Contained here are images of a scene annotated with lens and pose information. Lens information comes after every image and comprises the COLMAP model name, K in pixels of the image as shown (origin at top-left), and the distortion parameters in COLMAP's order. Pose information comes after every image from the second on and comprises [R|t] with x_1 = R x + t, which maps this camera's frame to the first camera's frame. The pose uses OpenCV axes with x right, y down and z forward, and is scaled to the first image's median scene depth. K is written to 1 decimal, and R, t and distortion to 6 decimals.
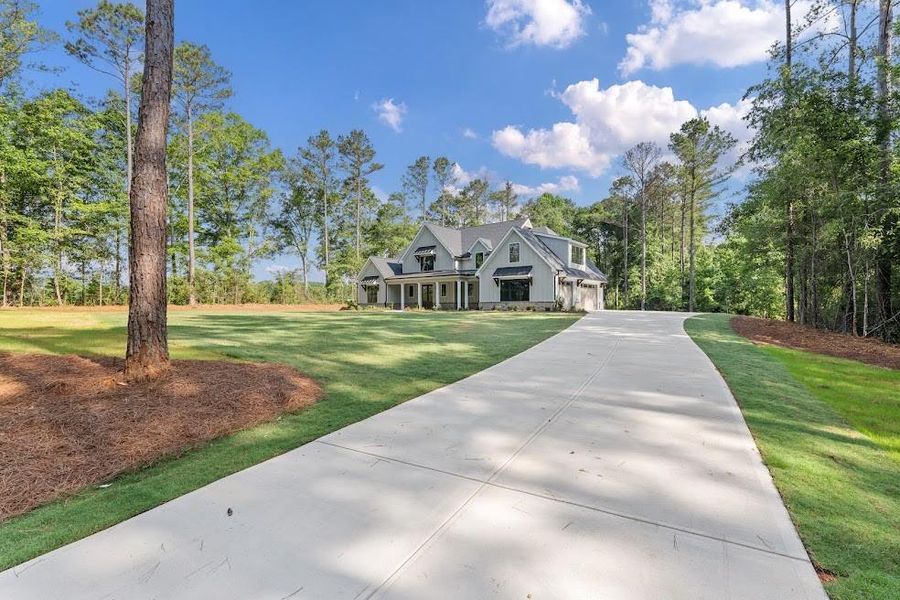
lens RADIAL K [[427.1, 0, 454.3], [0, 427.1, 302.0], [0, 0, 1]] dist [0.000797, 0.000007]
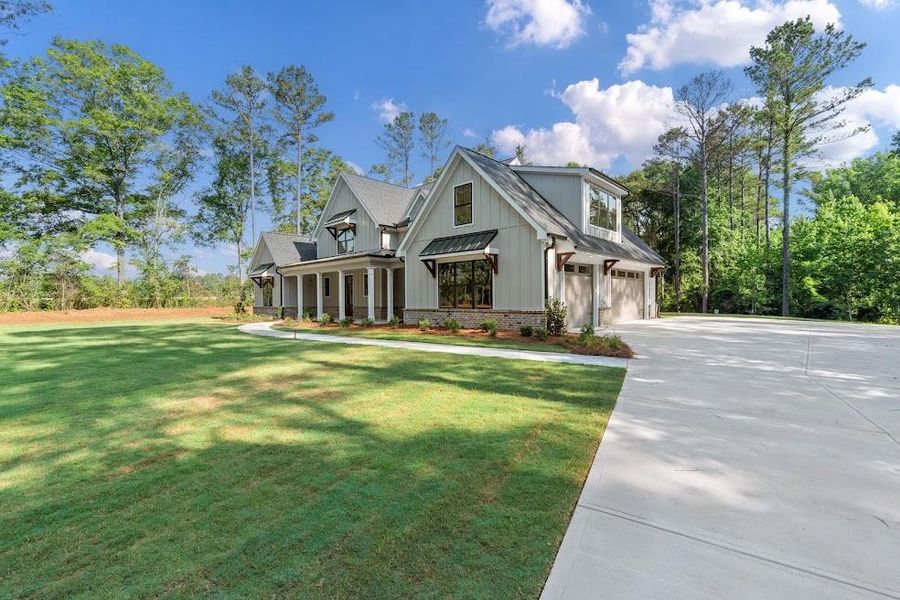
lens RADIAL K [[403.3, 0, 453.9], [0, 403.3, 294.9], [0, 0, 1]] dist [-0.001843, -0.000160]
pose [[0.995197, -0.008761, -0.097505, 0.143907], [0.009156, 0.999952, 0.003602, -0.015285], [0.097468, -0.004478, 0.995229, 0.467889]]
